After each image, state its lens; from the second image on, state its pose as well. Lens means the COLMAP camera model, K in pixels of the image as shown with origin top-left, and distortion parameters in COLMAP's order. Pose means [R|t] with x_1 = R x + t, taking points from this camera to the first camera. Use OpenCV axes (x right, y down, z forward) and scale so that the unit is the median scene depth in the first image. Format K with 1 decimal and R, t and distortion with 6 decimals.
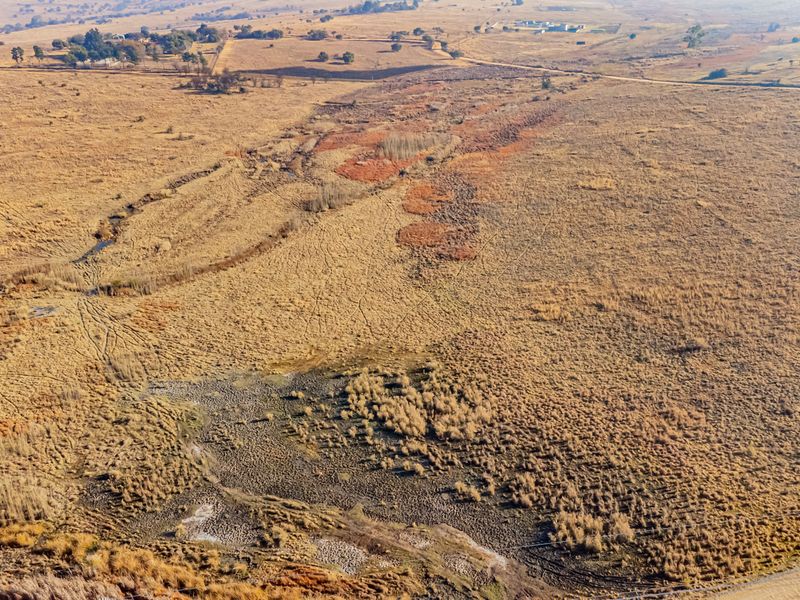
lens RADIAL K [[789.5, 0, 399.6], [0, 789.5, 299.2], [0, 0, 1]] dist [0.048808, 0.000000]
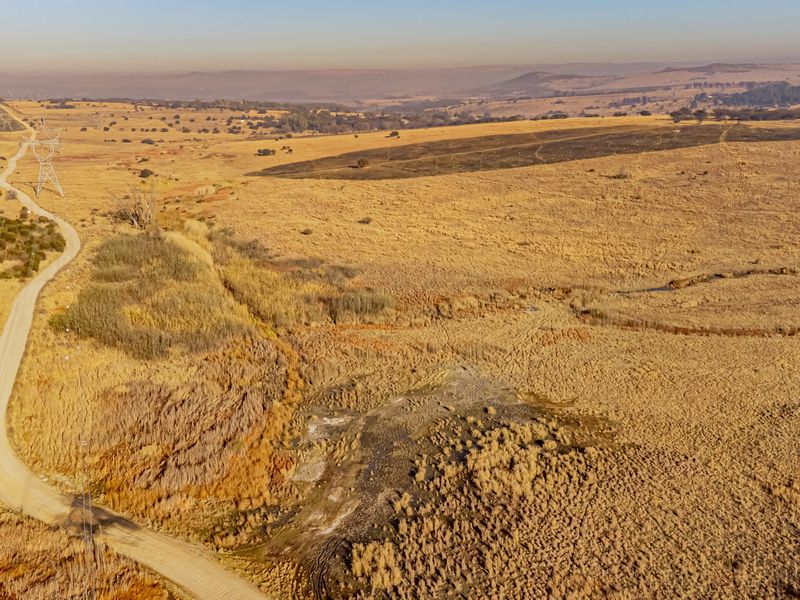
lens RADIAL K [[789.5, 0, 397.7], [0, 789.5, 301.3], [0, 0, 1]] dist [0.048808, 0.000000]
pose [[0.336819, 0.286685, -0.896864, 0.287496], [-0.346024, 0.923555, 0.165267, -0.061008], [0.875683, 0.254671, 0.410271, 0.120053]]
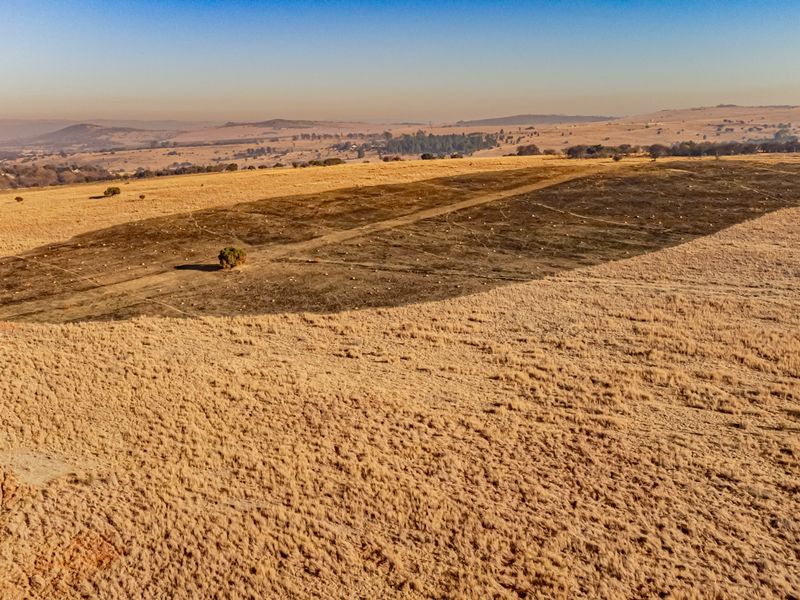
lens RADIAL K [[789.5, 0, 400.1], [0, 789.5, 295.0], [0, 0, 1]] dist [0.048808, 0.000000]
pose [[0.796312, 0.152098, -0.585452, -0.690360], [-0.242580, 0.966931, -0.078743, 0.013261], [0.554115, 0.204723, 0.806874, 0.187957]]
